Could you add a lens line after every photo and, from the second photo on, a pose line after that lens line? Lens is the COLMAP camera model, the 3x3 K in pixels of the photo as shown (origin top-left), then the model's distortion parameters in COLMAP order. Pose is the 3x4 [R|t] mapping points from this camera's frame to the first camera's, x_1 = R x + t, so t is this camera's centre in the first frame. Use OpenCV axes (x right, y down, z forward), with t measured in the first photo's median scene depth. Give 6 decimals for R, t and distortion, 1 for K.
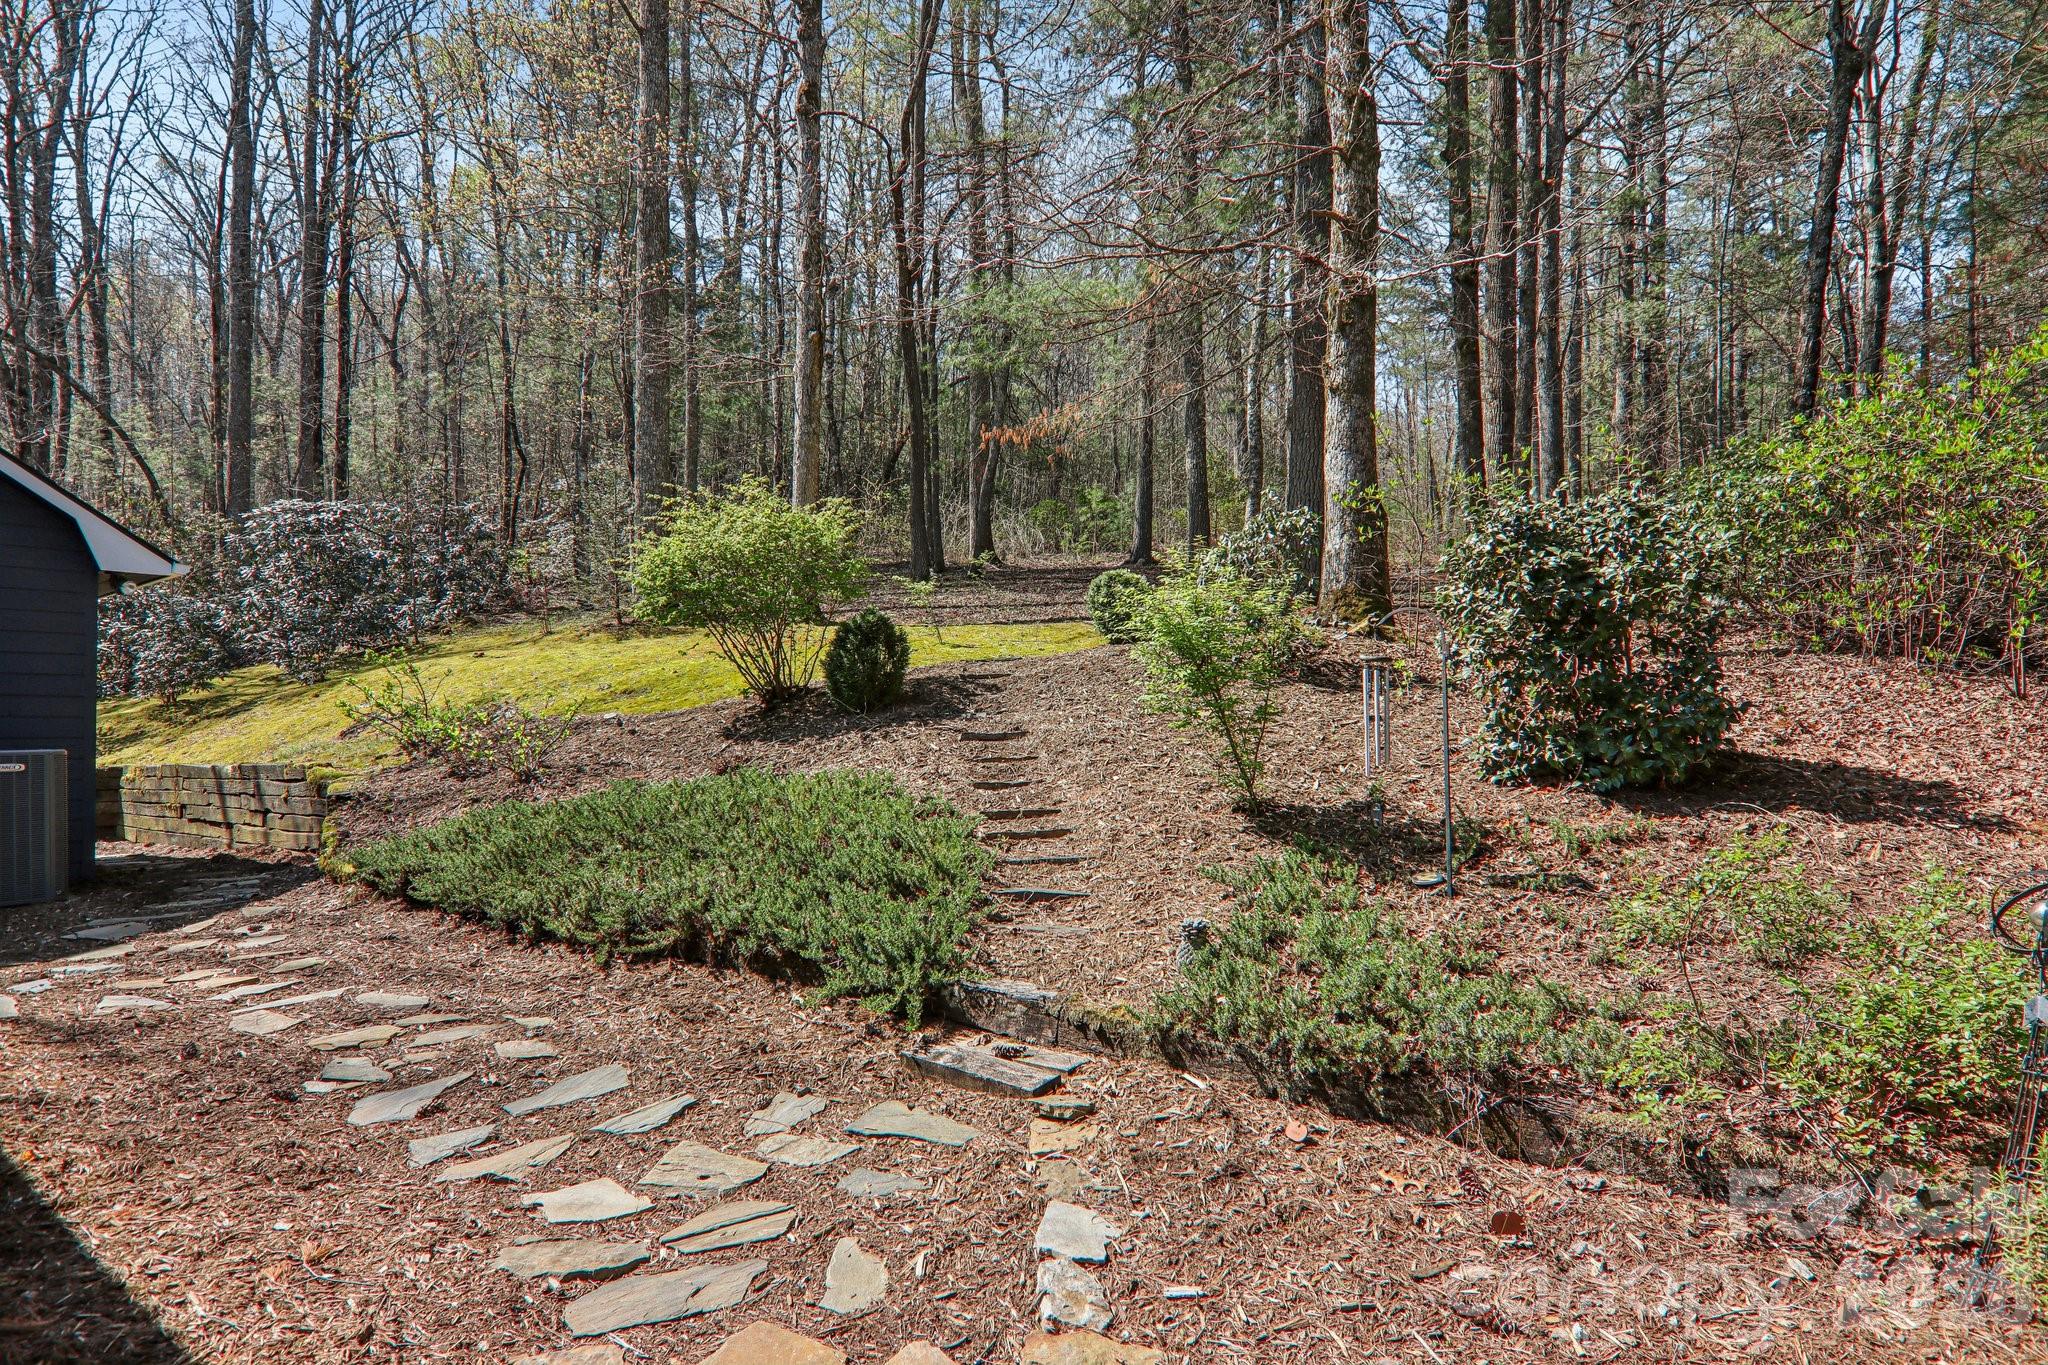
lens RADIAL K [[1161.5, 0, 1022.6], [0, 1161.5, 738.0], [0, 0, 1]] dist [-0.002048, -0.000595]
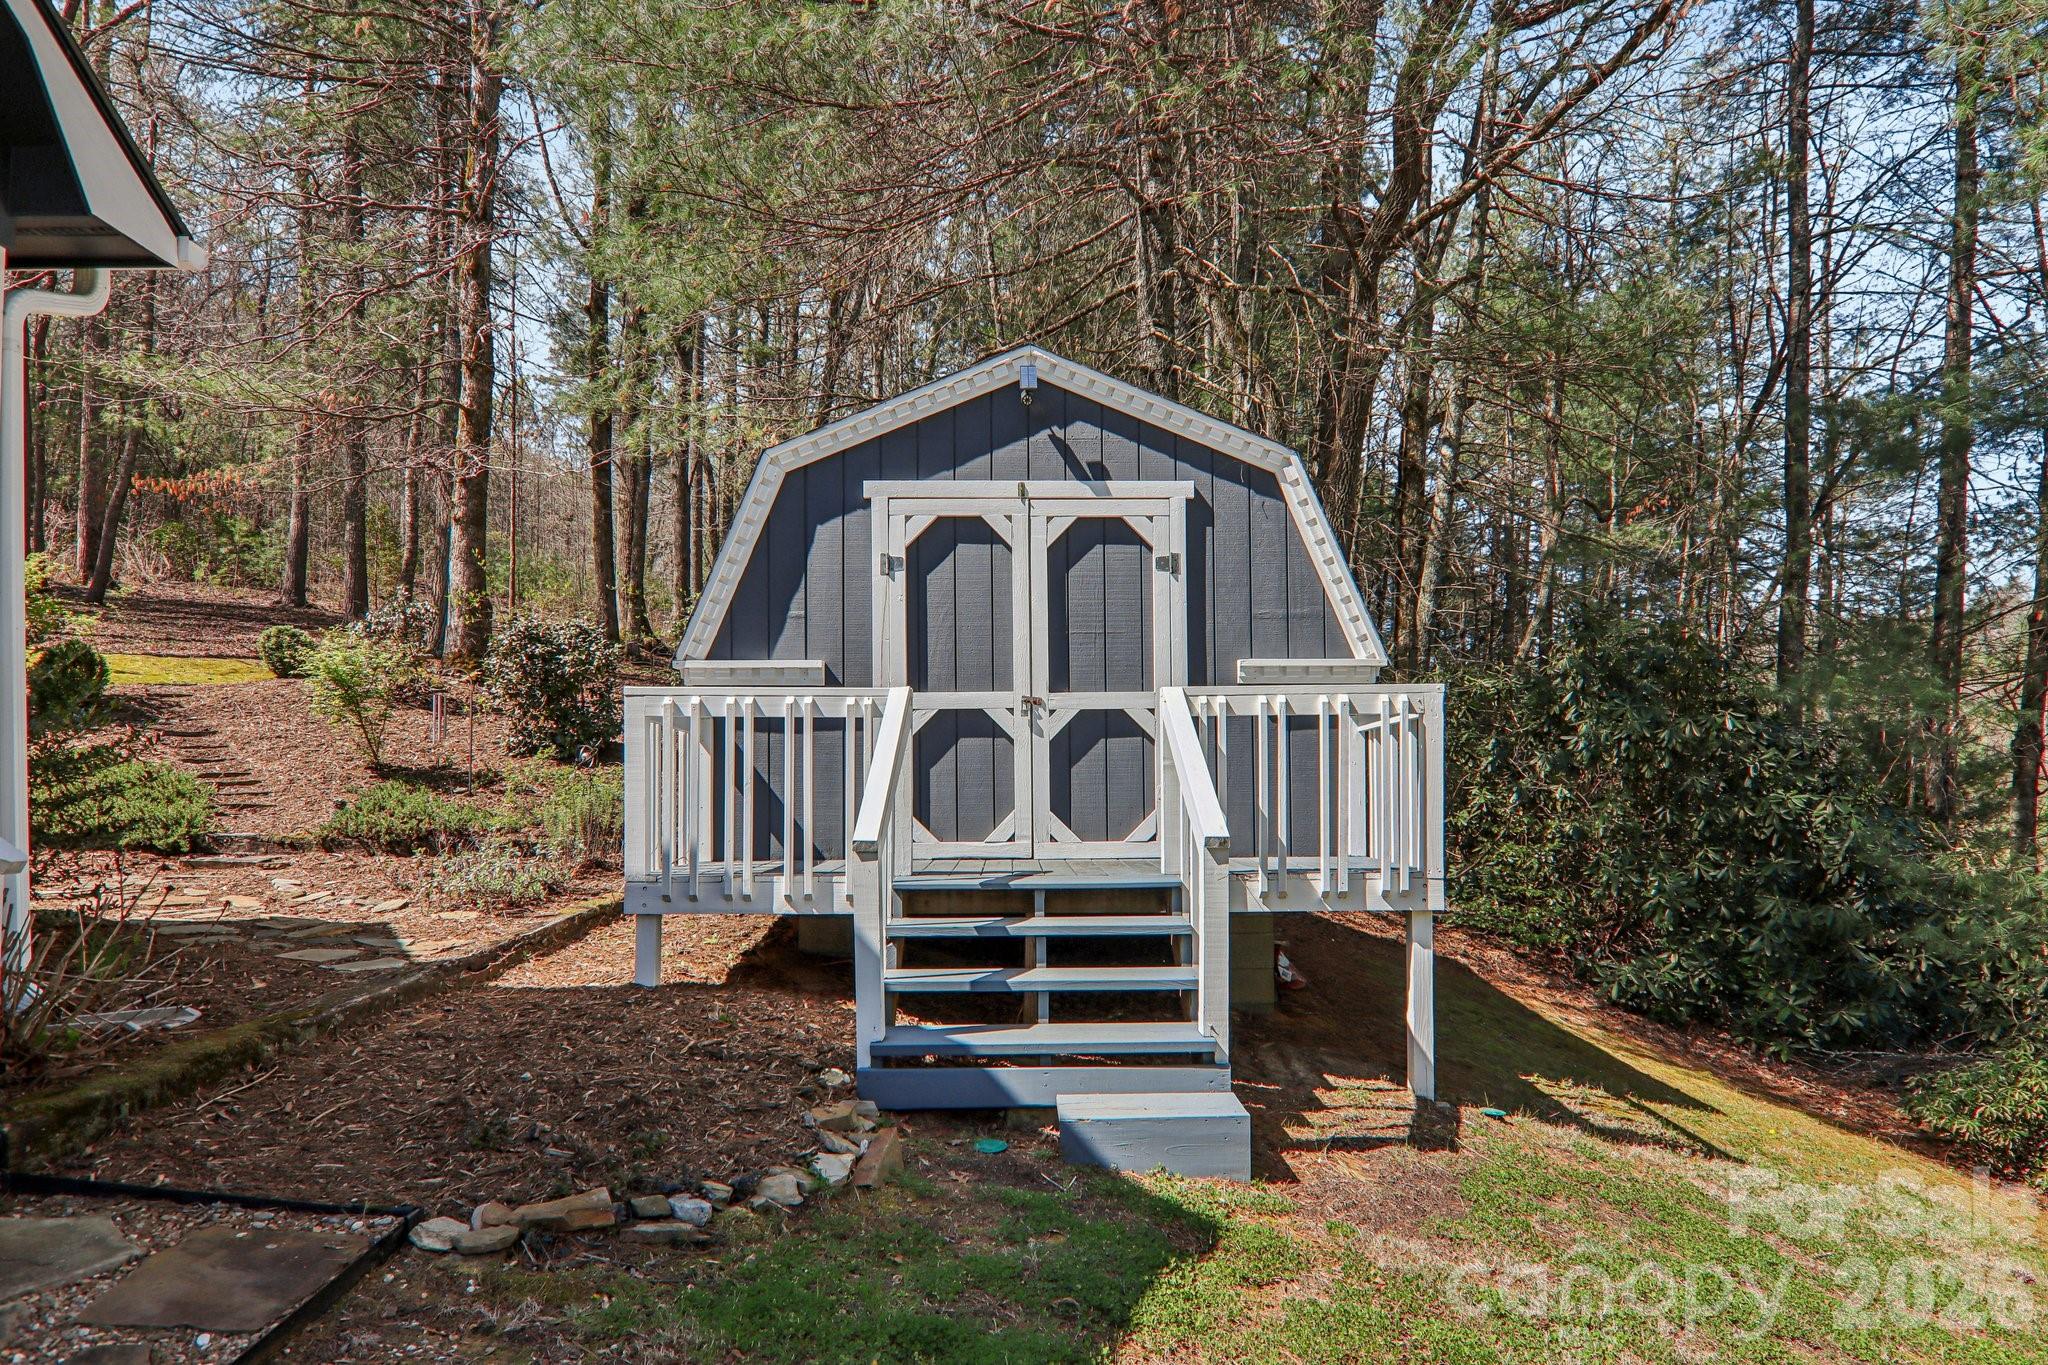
lens RADIAL K [[1161.5, 0, 1022.6], [0, 1161.5, 738.0], [0, 0, 1]] dist [-0.002048, -0.000595]
pose [[0.781650, 0.032404, 0.622874, -0.155558], [-0.001880, 0.998767, -0.049600, 0.101739], [-0.623714, 0.037599, 0.780748, -1.108067]]
